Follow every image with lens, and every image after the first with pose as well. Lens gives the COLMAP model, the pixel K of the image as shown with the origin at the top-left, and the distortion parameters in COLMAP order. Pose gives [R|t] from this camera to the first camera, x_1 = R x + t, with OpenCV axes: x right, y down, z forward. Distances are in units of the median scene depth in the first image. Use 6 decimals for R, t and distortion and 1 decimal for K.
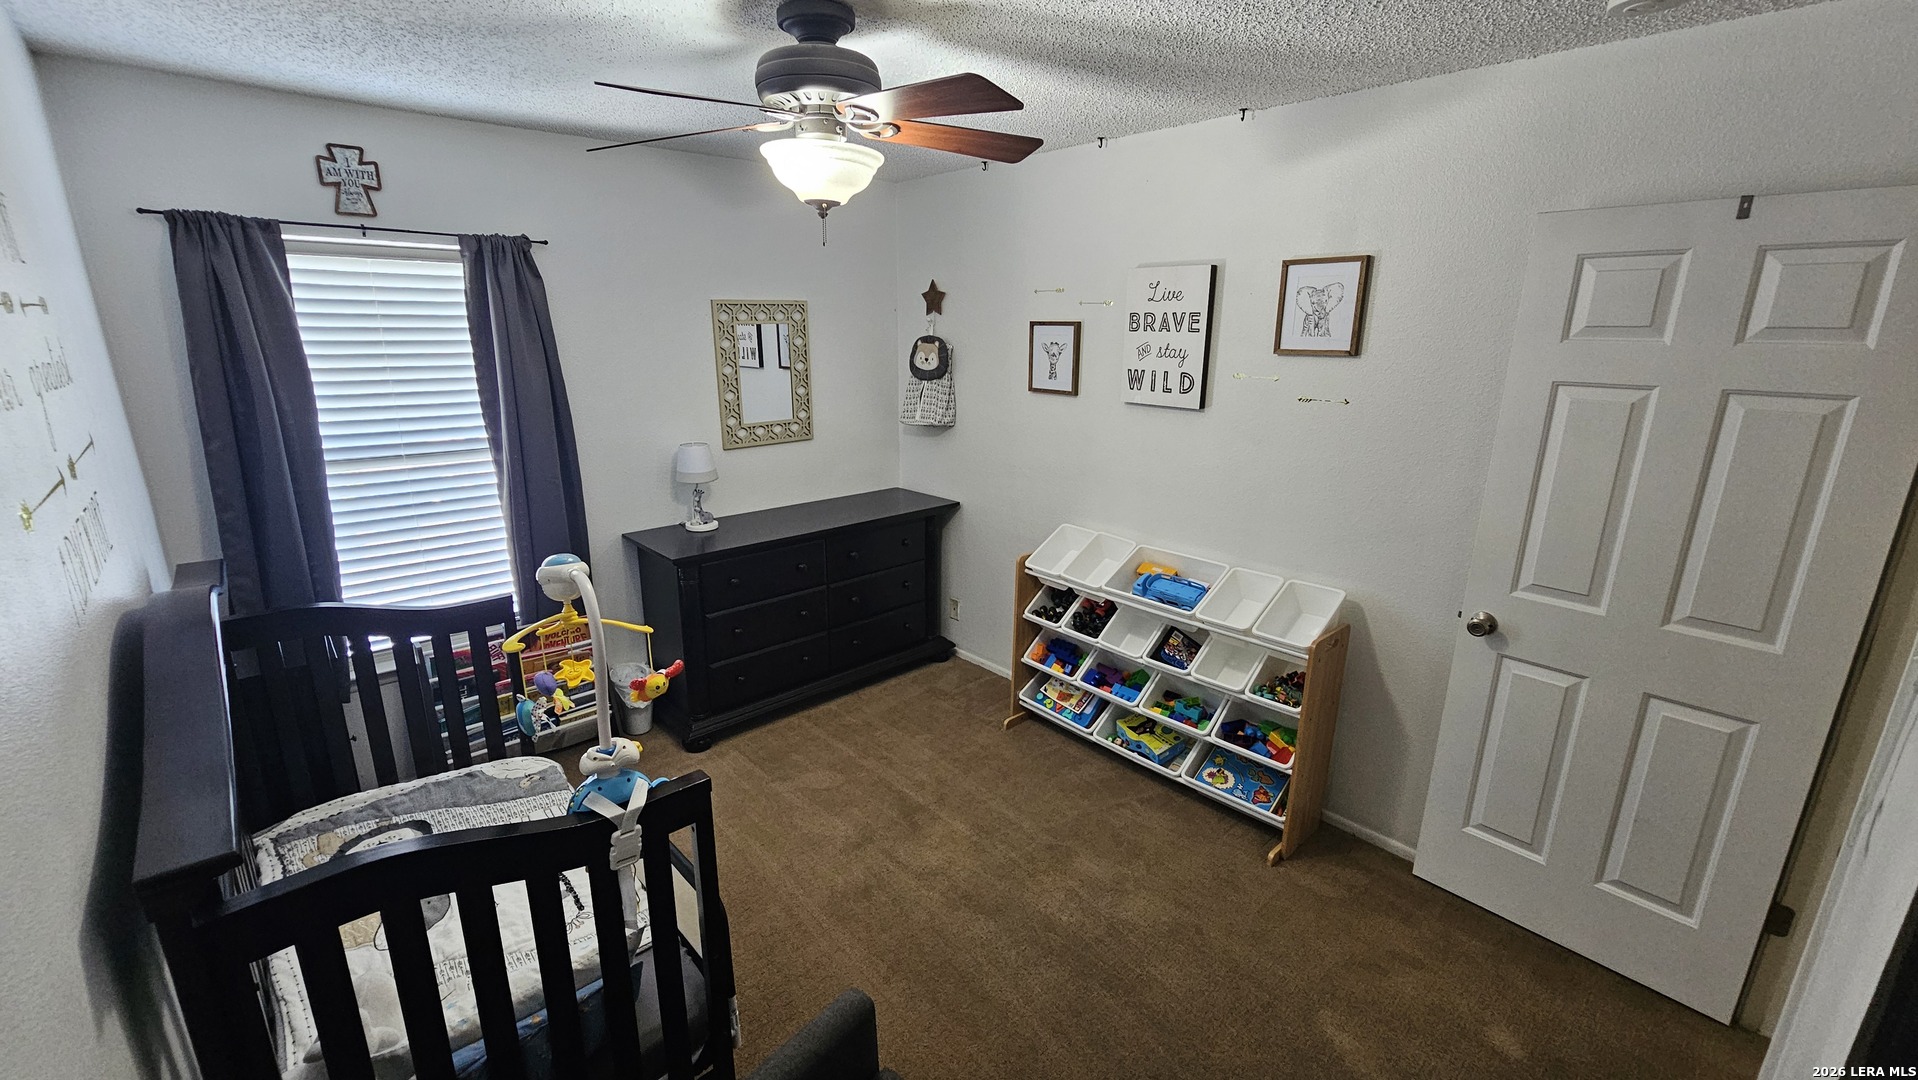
lens RADIAL K [[786.1, 0, 947.2], [0, 786.1, 535.6], [0, 0, 1]] dist [-0.001348, -0.000026]
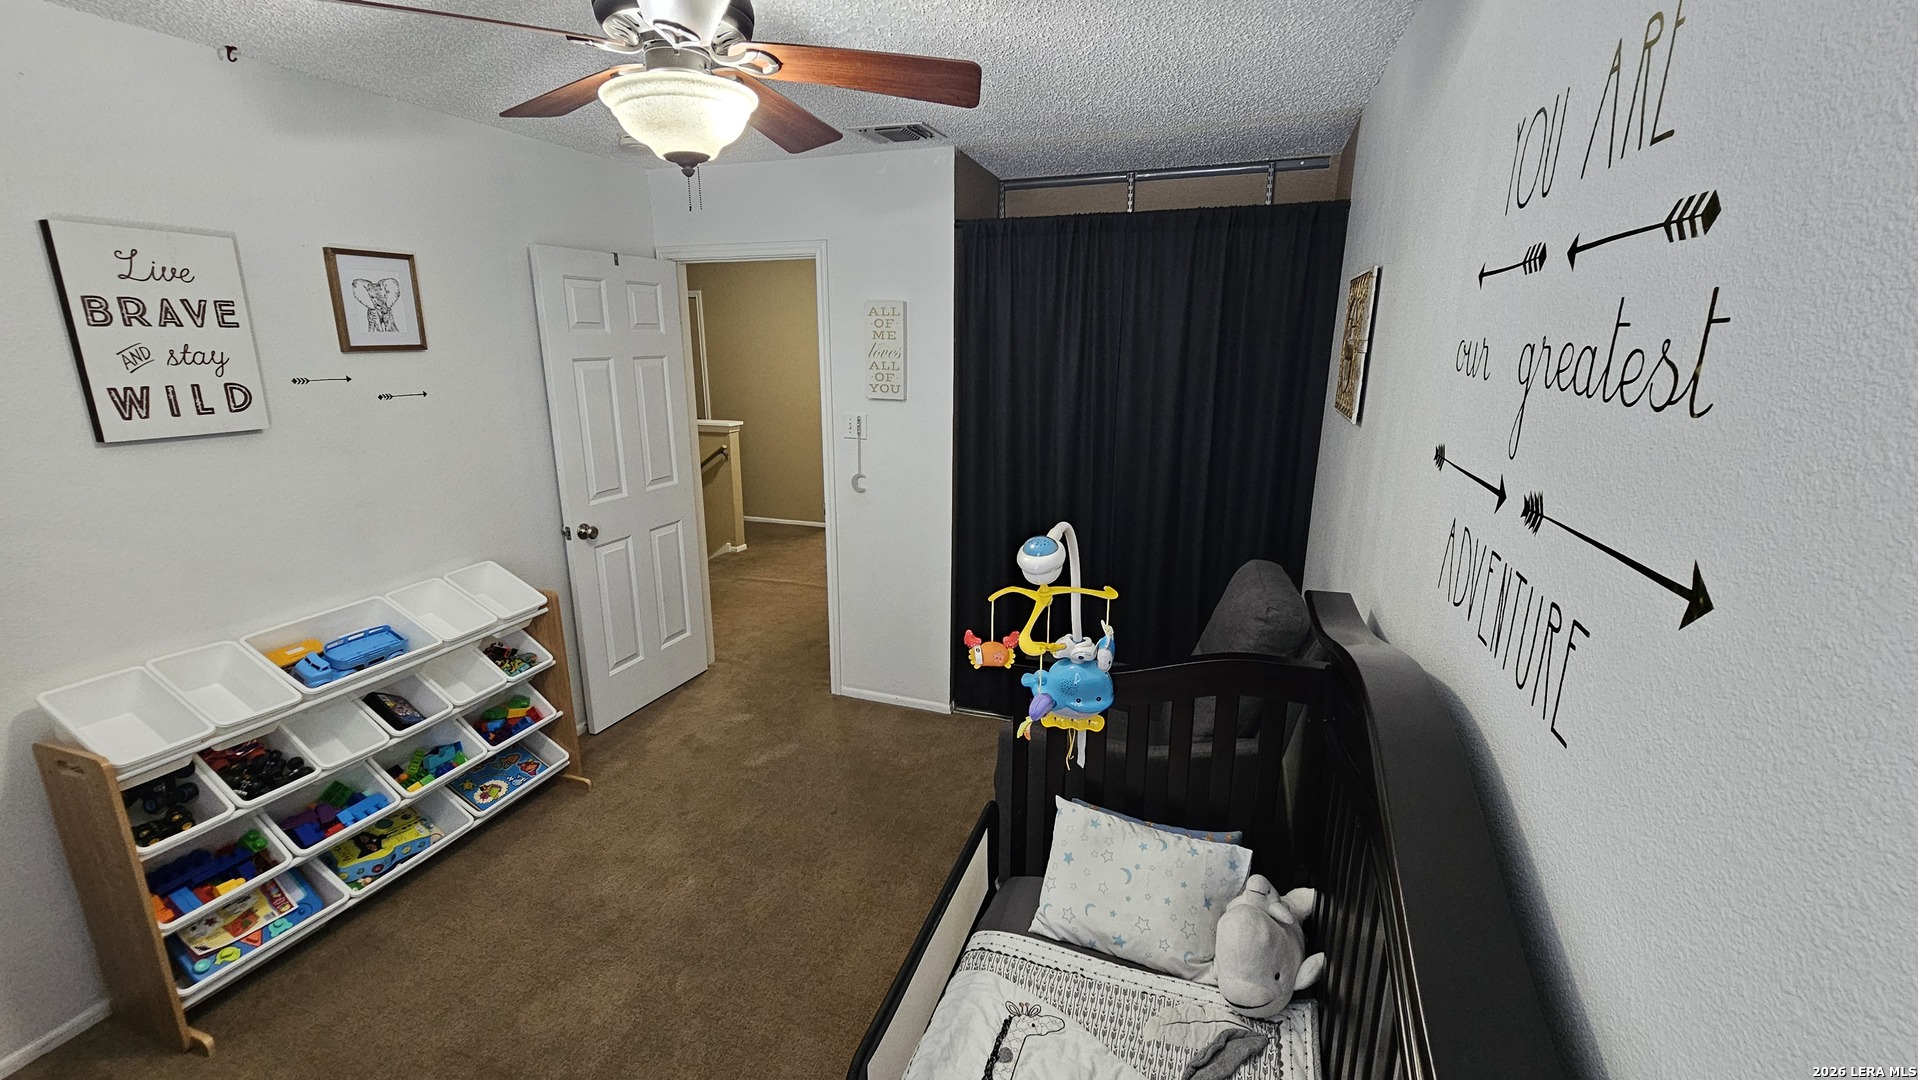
lens RADIAL K [[786.1, 0, 947.2], [0, 786.1, 535.6], [0, 0, 1]] dist [-0.001348, -0.000026]
pose [[-0.463966, -0.219389, 0.858256, -0.652300], [0.234181, 0.904005, 0.357679, -0.182405], [-0.854339, 0.366939, -0.368051, 0.744609]]
